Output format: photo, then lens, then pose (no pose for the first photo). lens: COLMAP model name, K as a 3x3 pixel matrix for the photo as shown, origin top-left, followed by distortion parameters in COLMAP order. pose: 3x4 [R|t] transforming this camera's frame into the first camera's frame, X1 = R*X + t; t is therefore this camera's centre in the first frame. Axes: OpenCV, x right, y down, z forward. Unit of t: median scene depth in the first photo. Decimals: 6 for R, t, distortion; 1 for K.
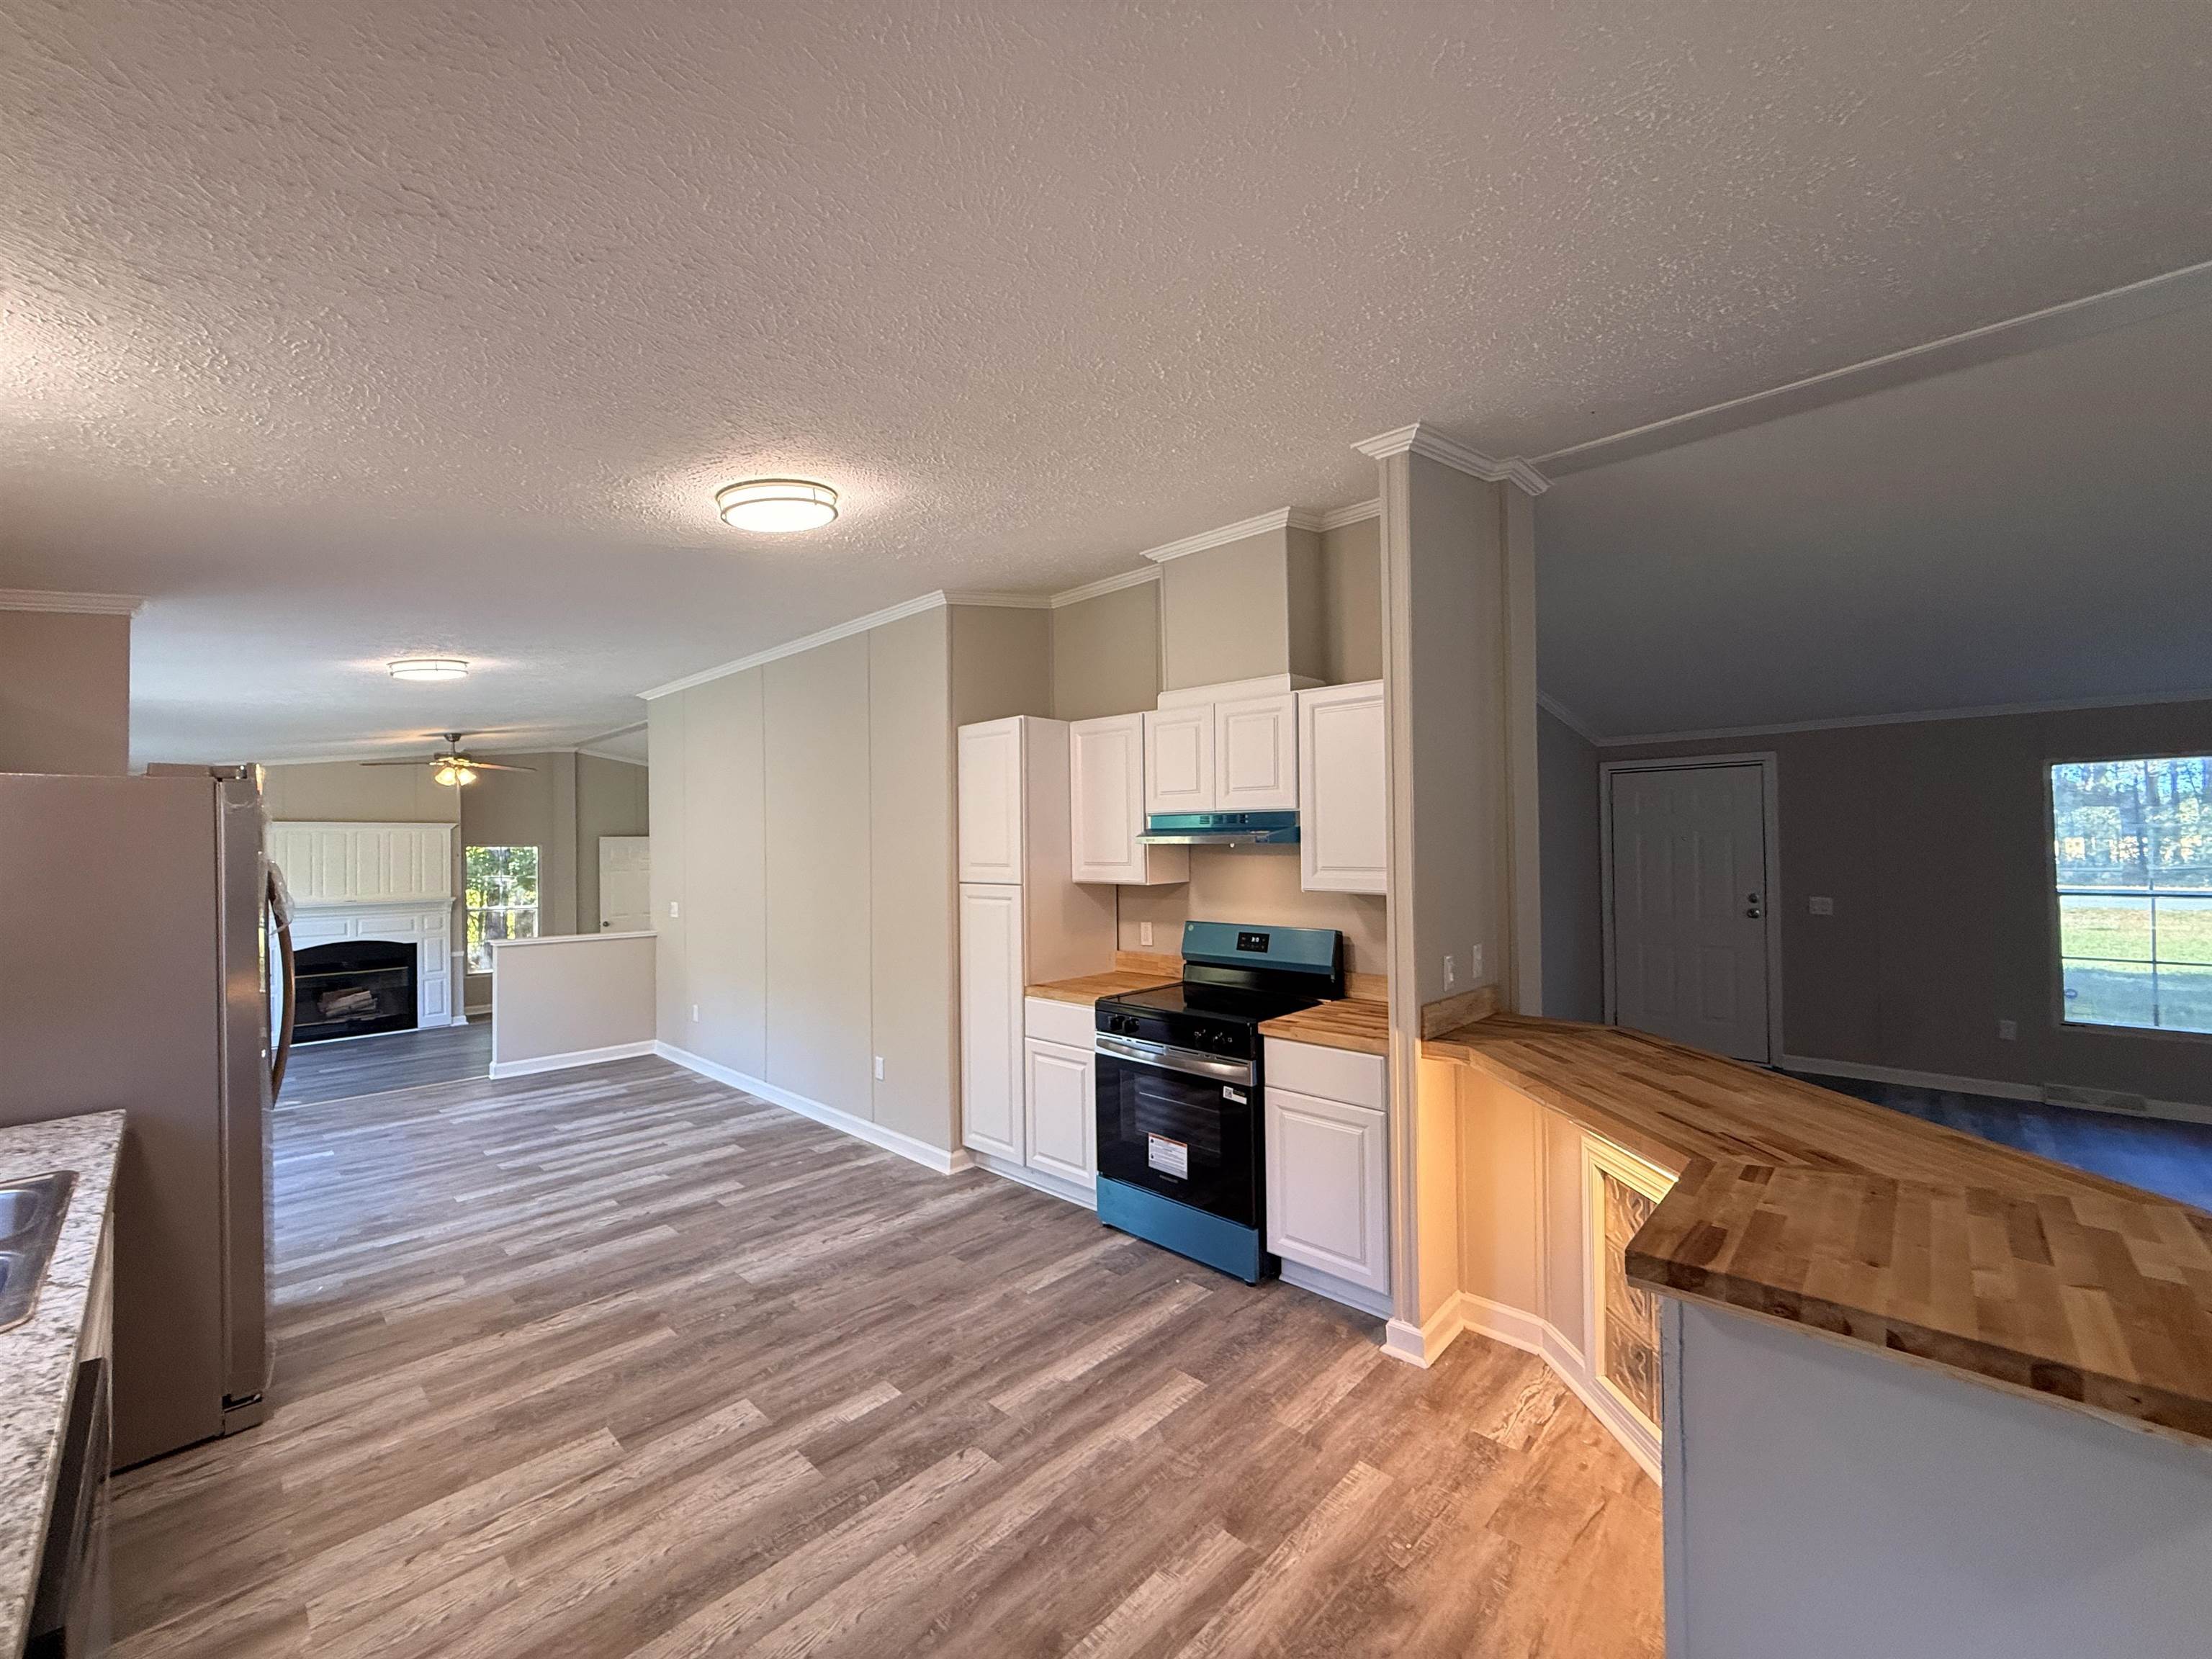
lens RADIAL K [[880.0, 0, 1105.5], [0, 880.0, 832.7], [0, 0, 1]] dist [0.002131, 0.000190]
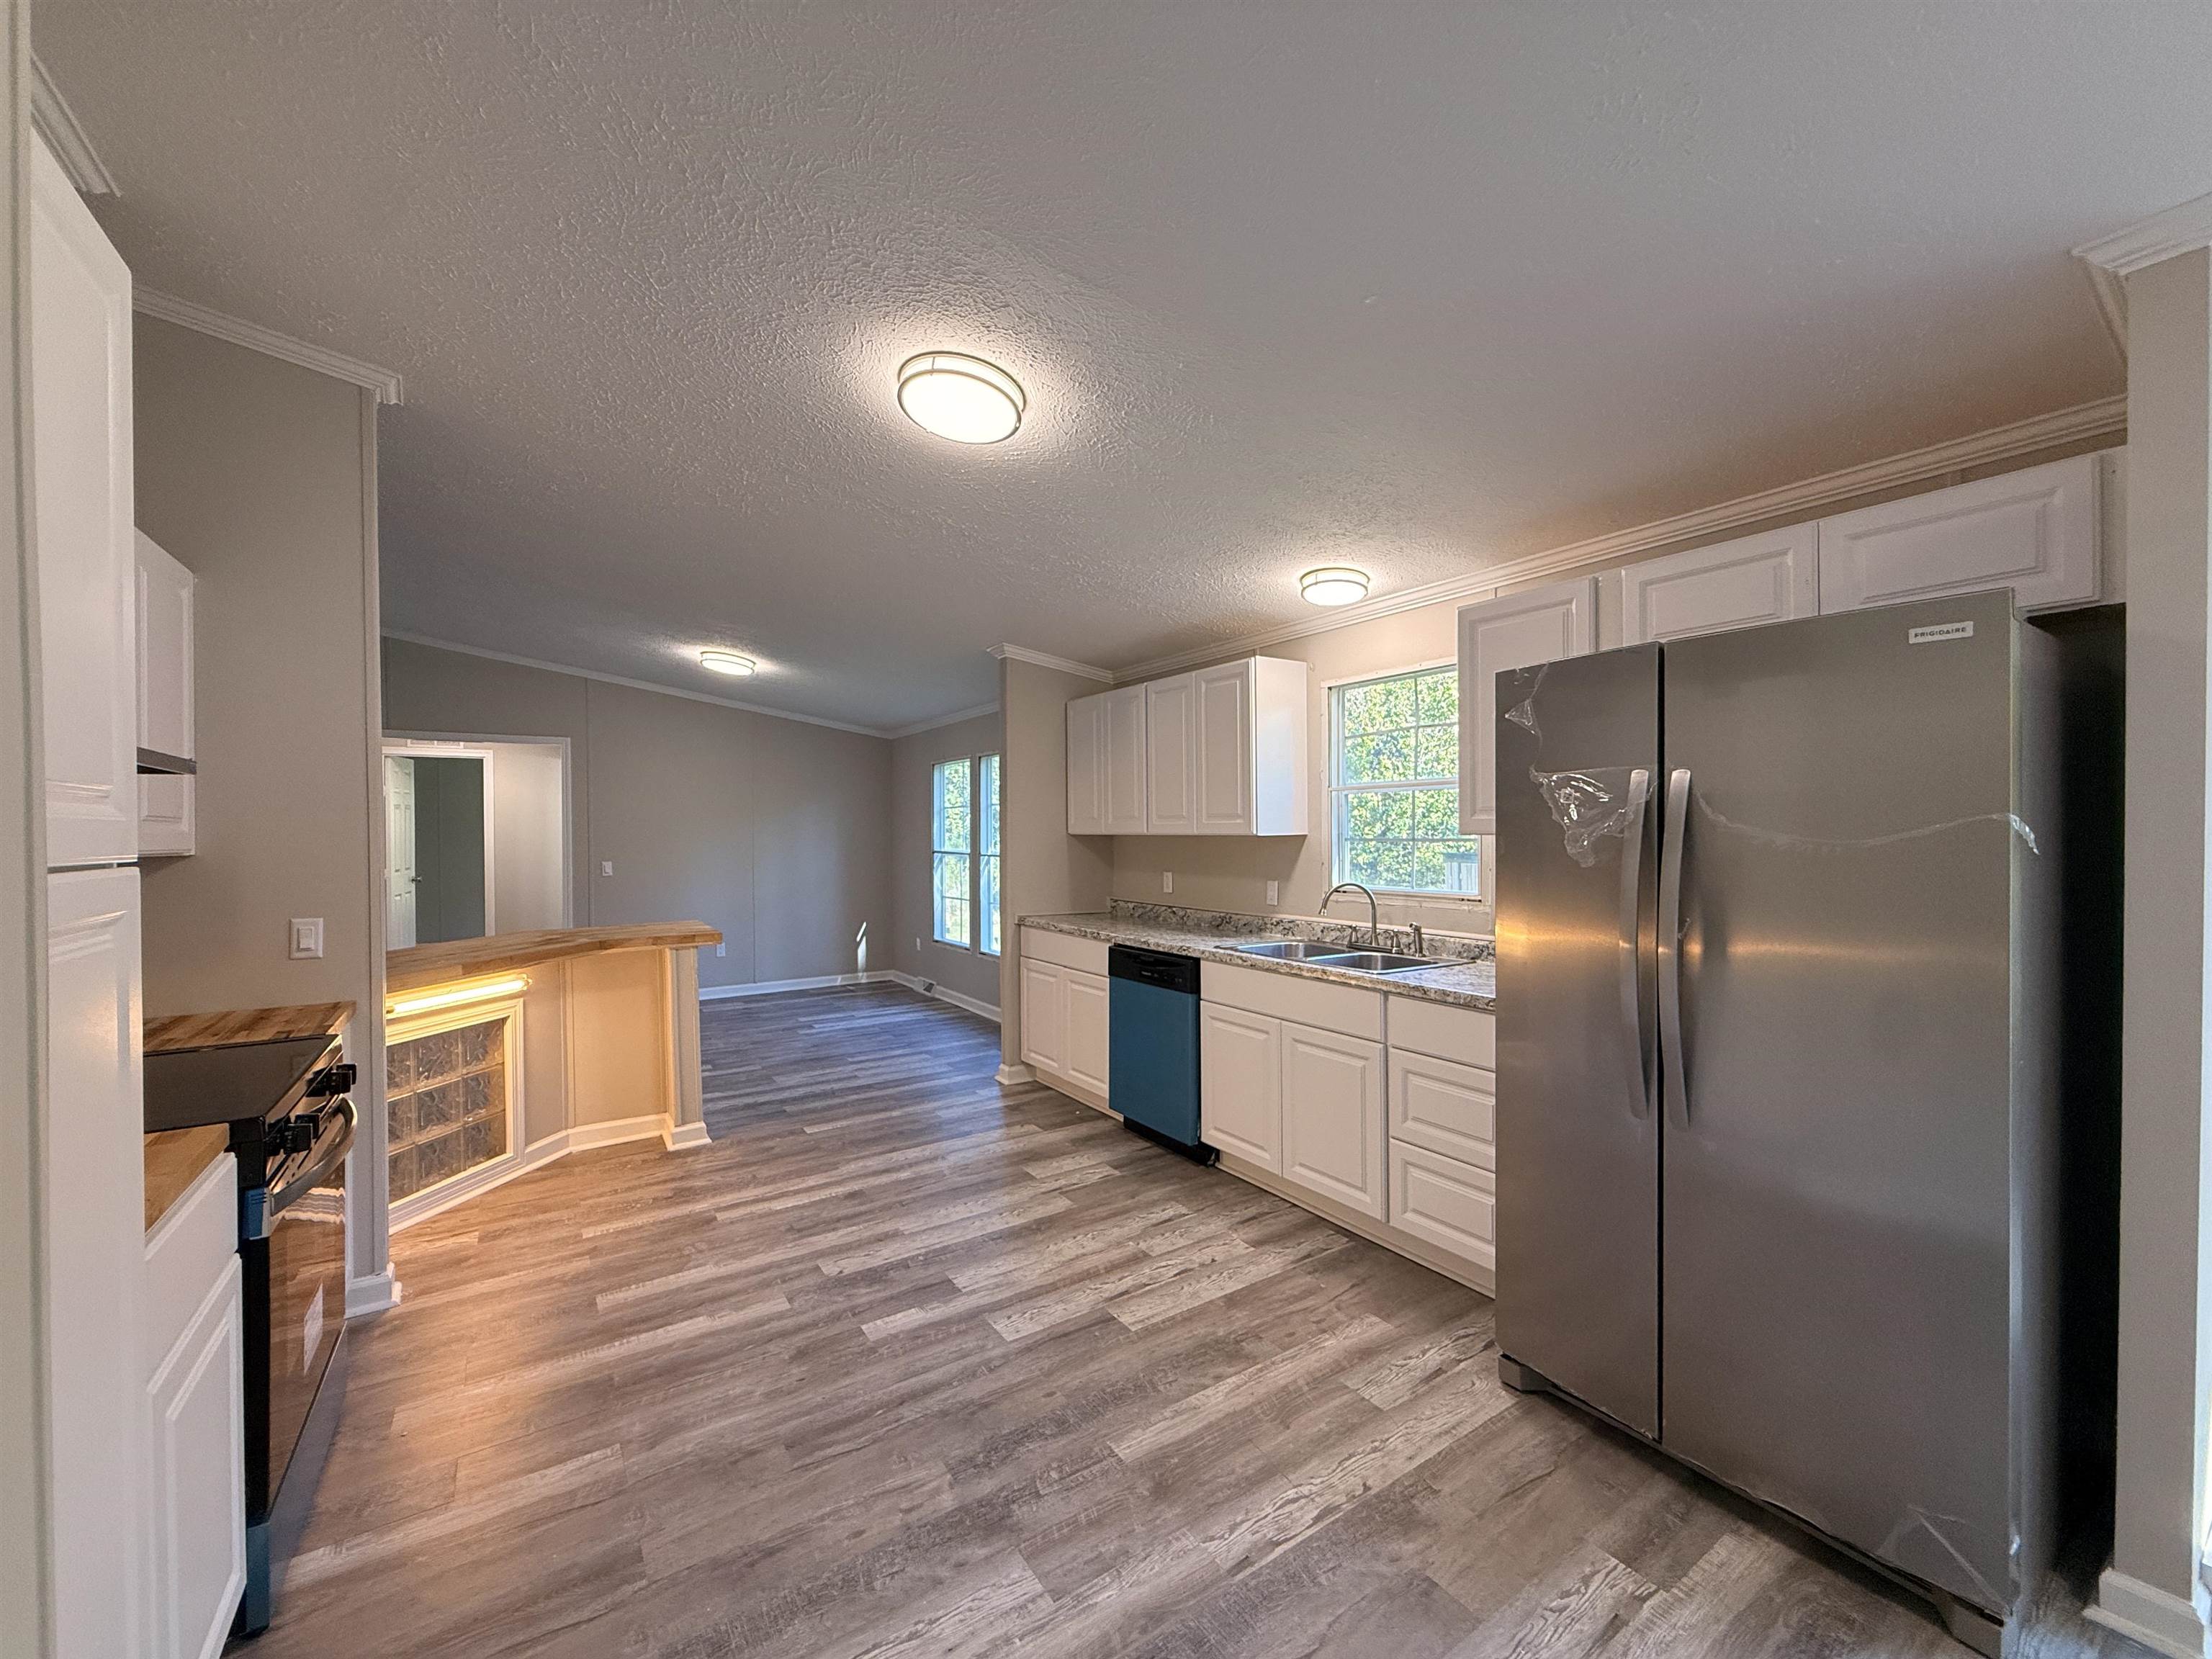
lens RADIAL K [[880.0, 0, 1104.2], [0, 880.0, 833.6], [0, 0, 1]] dist [0.002131, 0.000190]
pose [[-0.974594, 0.019711, 0.223110, -0.759554], [0.017922, 0.999789, -0.010041, 0.094166], [-0.223260, -0.005787, -0.974742, 1.981235]]
